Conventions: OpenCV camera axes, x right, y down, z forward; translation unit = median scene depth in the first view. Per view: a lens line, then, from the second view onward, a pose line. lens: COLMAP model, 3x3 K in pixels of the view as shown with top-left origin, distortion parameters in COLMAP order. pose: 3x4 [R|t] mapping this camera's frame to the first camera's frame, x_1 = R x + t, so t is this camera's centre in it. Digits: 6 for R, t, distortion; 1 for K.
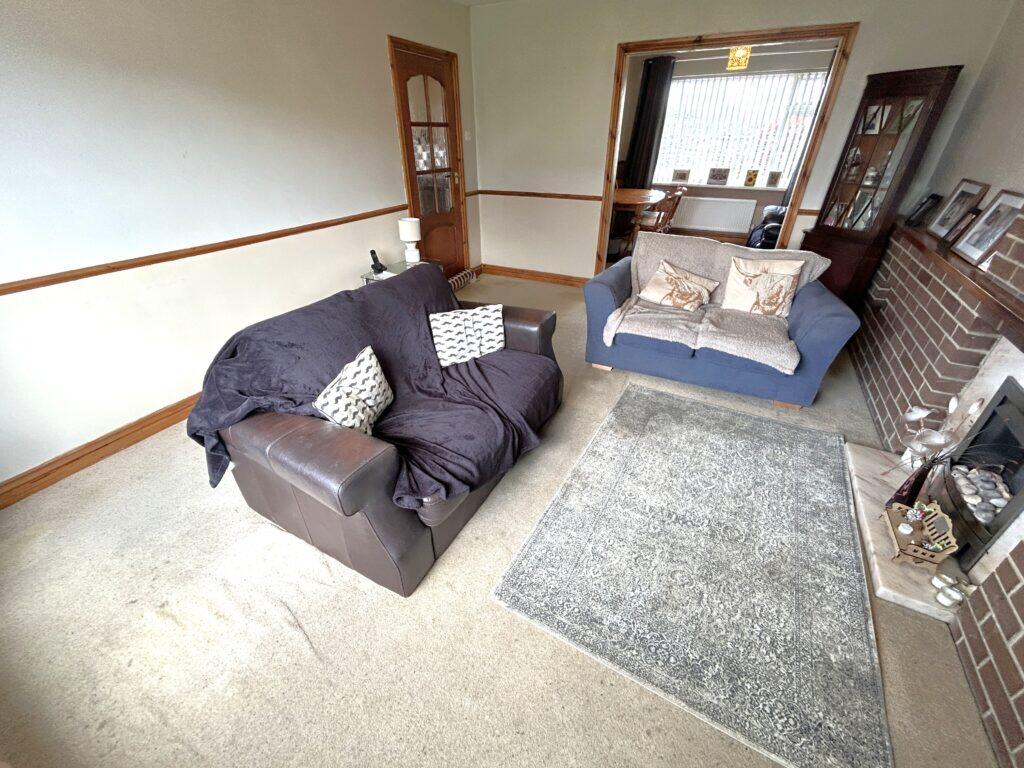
lens RADIAL K [[413.6, 0, 512.0], [0, 413.6, 384.0], [0, 0, 1]] dist [0.003068, -0.000493]
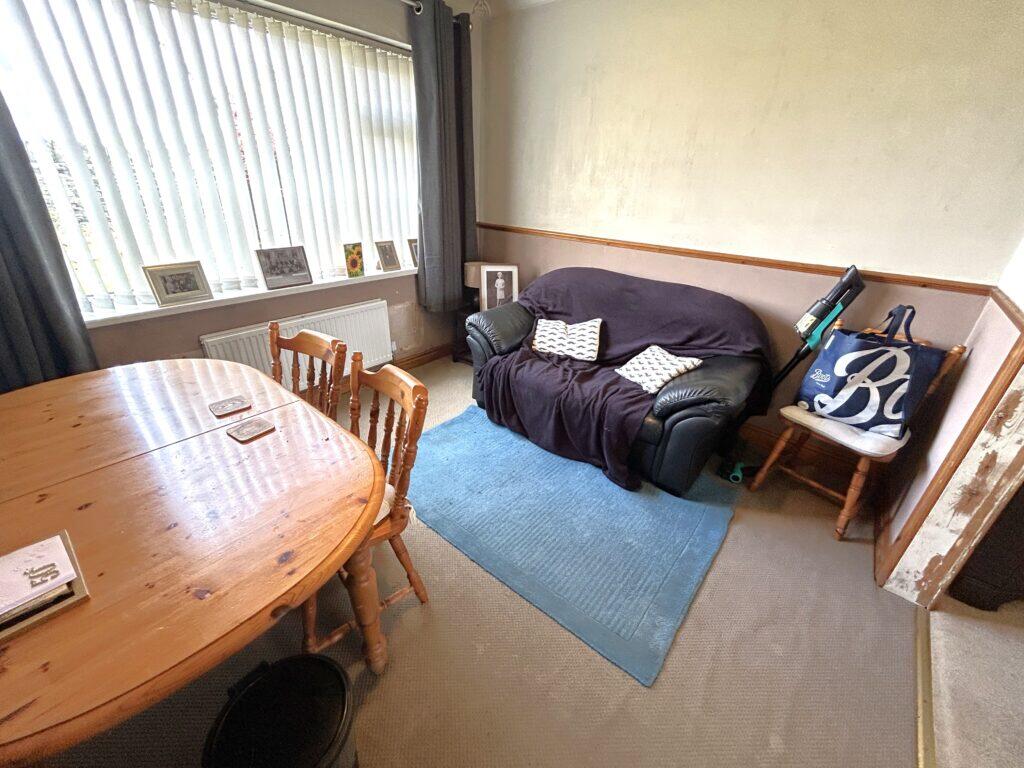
lens RADIAL K [[413.6, 0, 512.0], [0, 413.6, 384.0], [0, 0, 1]] dist [0.003068, -0.000493]
pose [[0.241835, -0.421229, 0.874118, 0.324702], [0.475036, 0.836913, 0.271876, -0.883426], [-0.846083, 0.349489, 0.402494, 1.488138]]
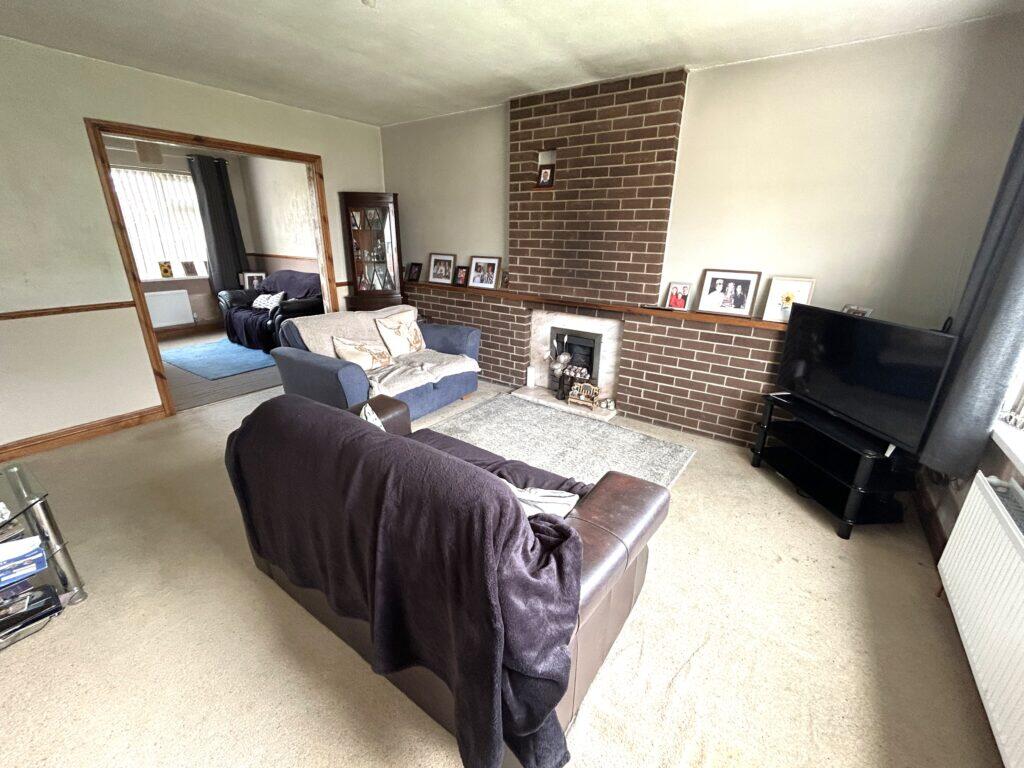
lens RADIAL K [[428.0, 0, 512.0], [0, 428.0, 384.0], [0, 0, 1]] dist [-0.002156, -0.000208]
pose [[0.129397, -0.327641, 0.935899, -0.653283], [0.499212, 0.837024, 0.224006, -0.220205], [-0.856764, 0.438227, 0.271871, 0.373316]]
